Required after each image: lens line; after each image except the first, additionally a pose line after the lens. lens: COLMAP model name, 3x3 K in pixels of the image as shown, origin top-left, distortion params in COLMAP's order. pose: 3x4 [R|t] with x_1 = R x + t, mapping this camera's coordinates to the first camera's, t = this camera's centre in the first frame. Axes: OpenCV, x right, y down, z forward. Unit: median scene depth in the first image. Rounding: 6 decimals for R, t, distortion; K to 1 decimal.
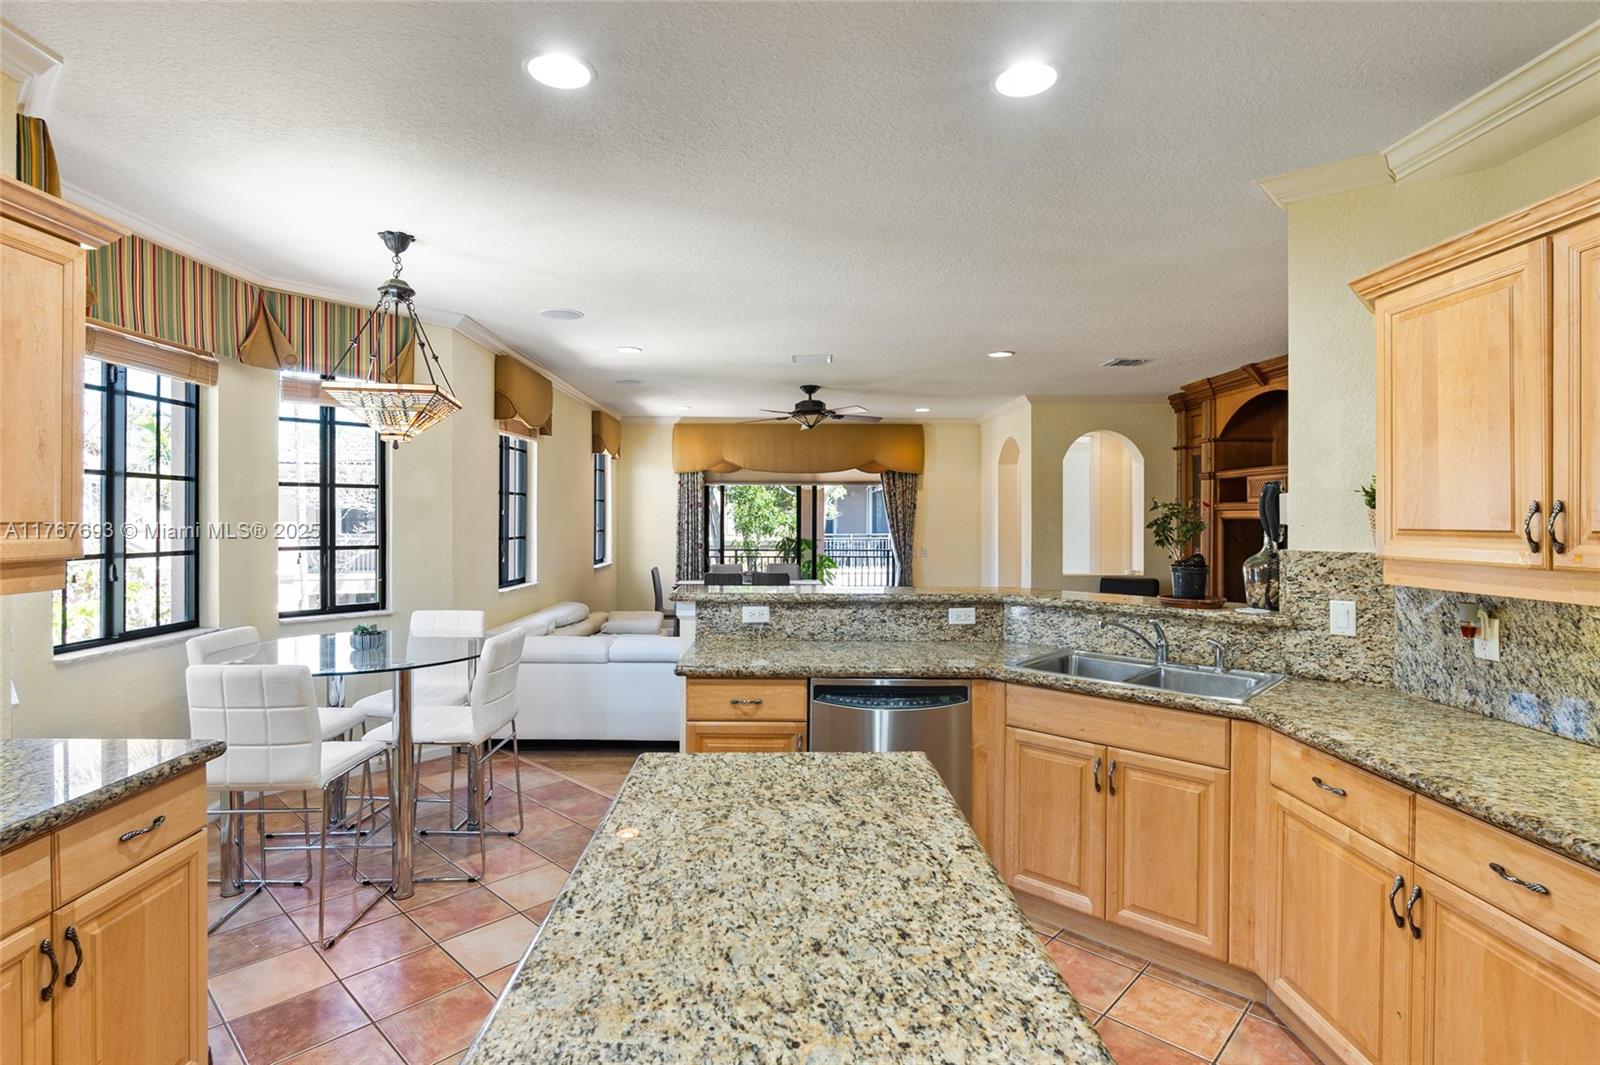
lens RADIAL K [[781.2, 0, 810.8], [0, 781.2, 523.6], [0, 0, 1]] dist [0.006501, 0.000170]
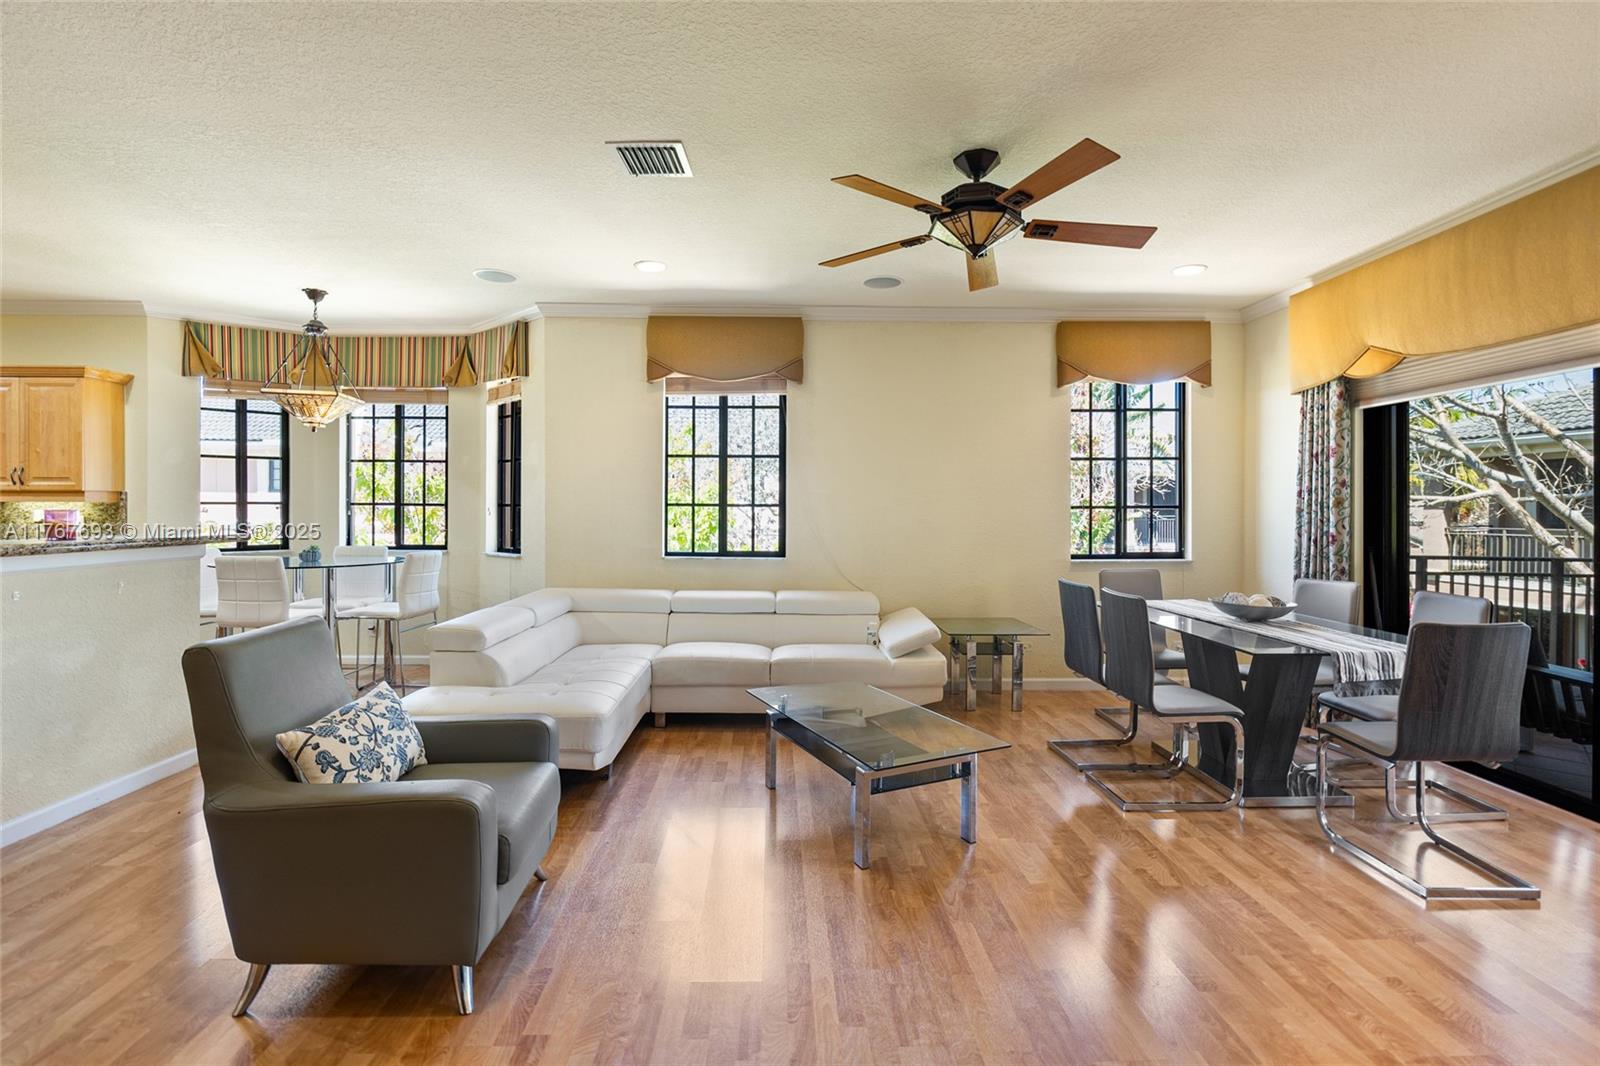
lens RADIAL K [[739.1, 0, 792.5], [0, 739.1, 520.2], [0, 0, 1]] dist [-0.013244, 0.001379]
pose [[-0.014060, 0.003832, -0.999894, 0.833179], [-0.013114, 0.999906, 0.004017, 0.053576], [0.999815, 0.013169, -0.014009, 1.848618]]
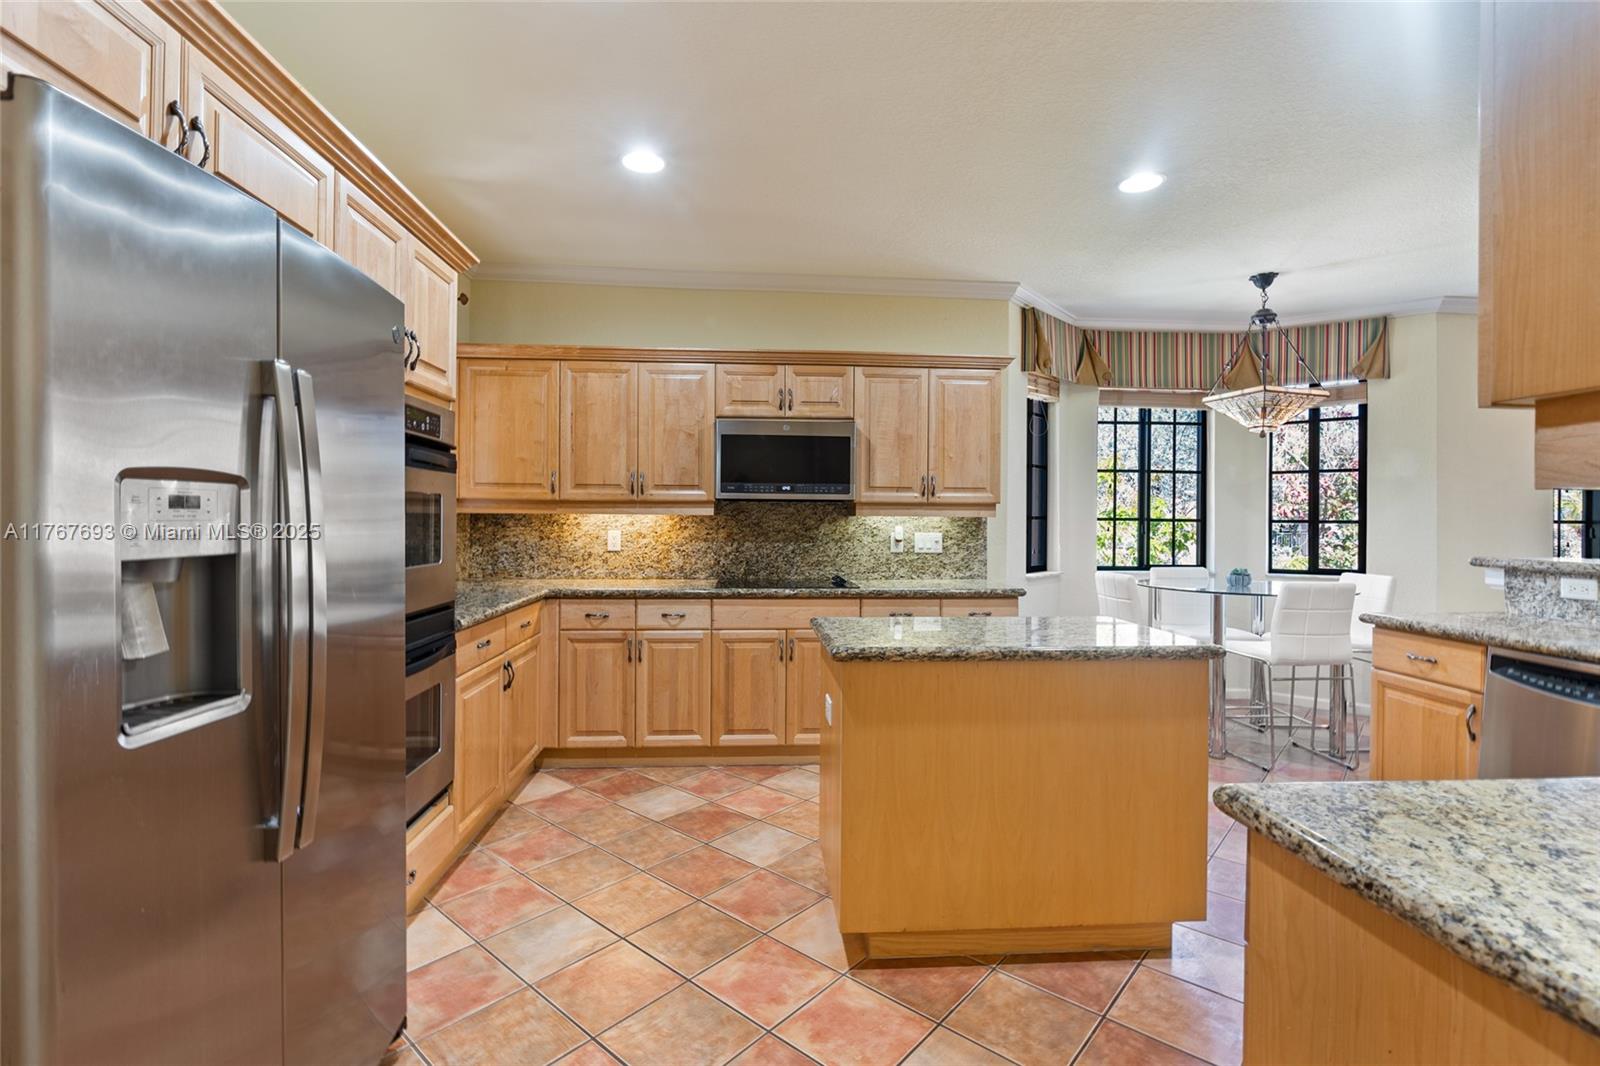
lens RADIAL K [[739.1, 0, 795.3], [0, 739.1, 533.4], [0, 0, 1]] dist [-0.013244, 0.001379]
pose [[0.032207, 0.007414, -0.999454, 0.651974], [-0.014349, 0.999873, 0.006955, 0.065449], [0.999378, 0.014117, 0.032310, 0.170386]]
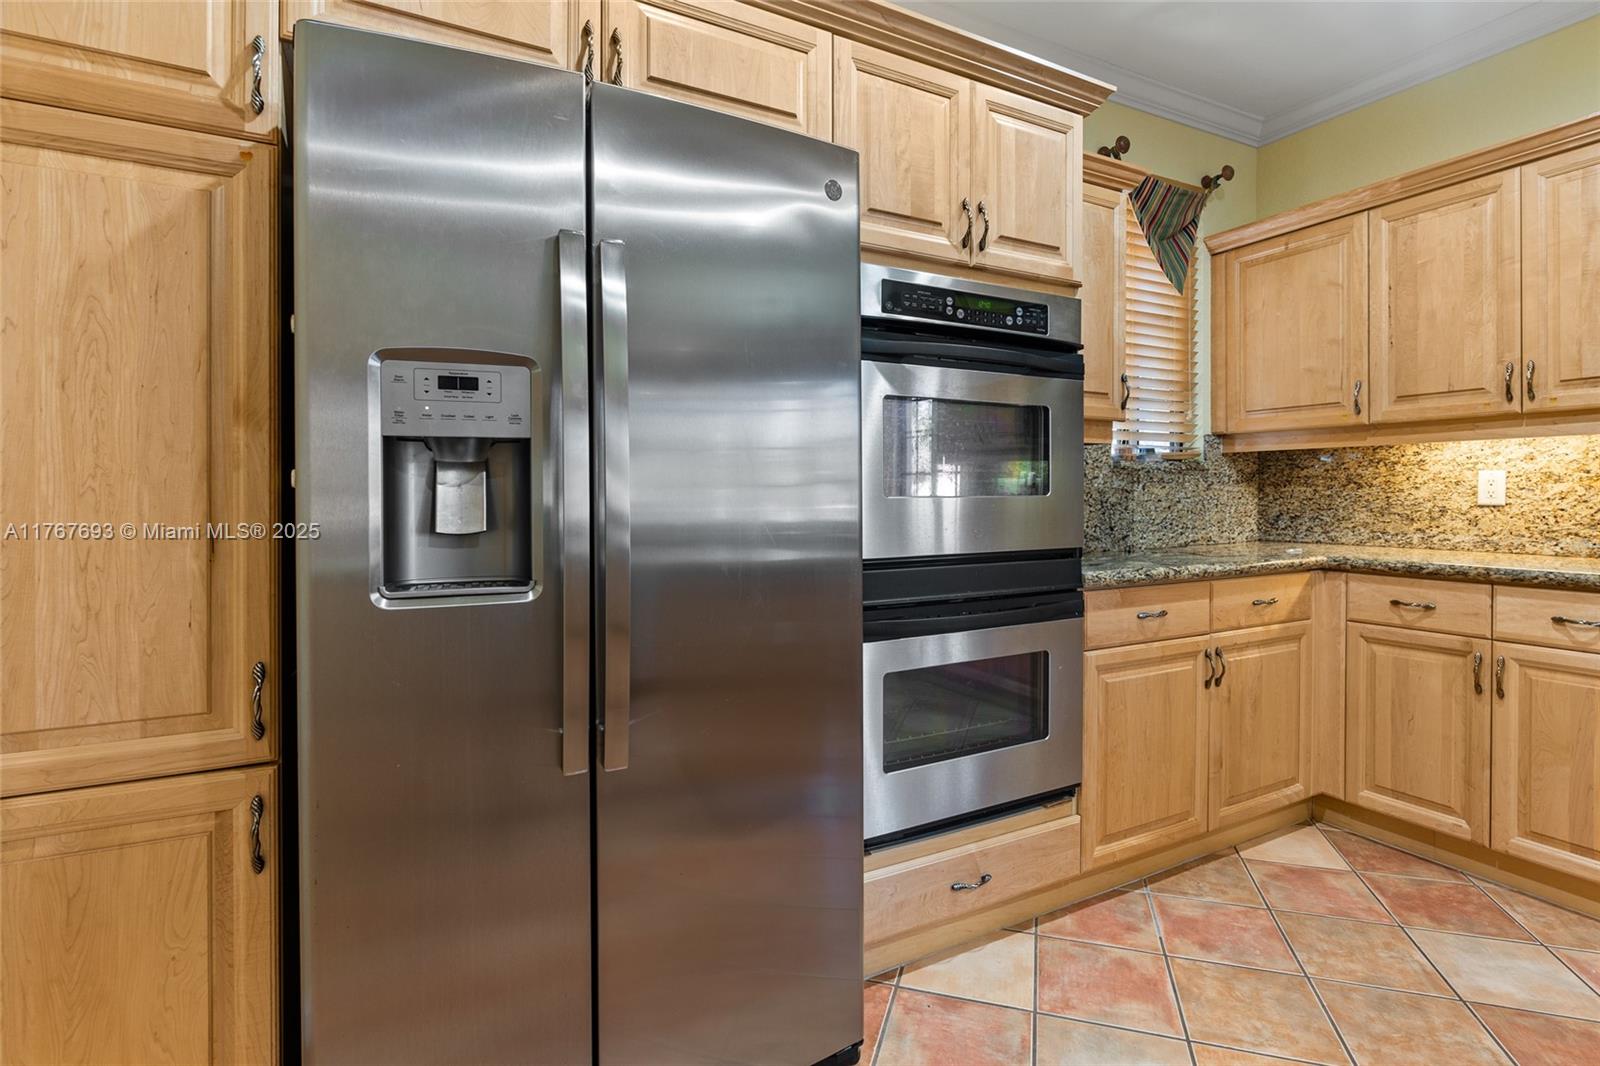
lens RADIAL K [[739.1, 0, 787.0], [0, 739.1, 502.2], [0, 0, 1]] dist [-0.013244, 0.001379]
pose [[-0.903930, -0.003353, -0.427666, 0.359469], [-0.009381, 0.999884, 0.011988, 0.101822], [0.427577, 0.014848, -0.903857, 0.261706]]
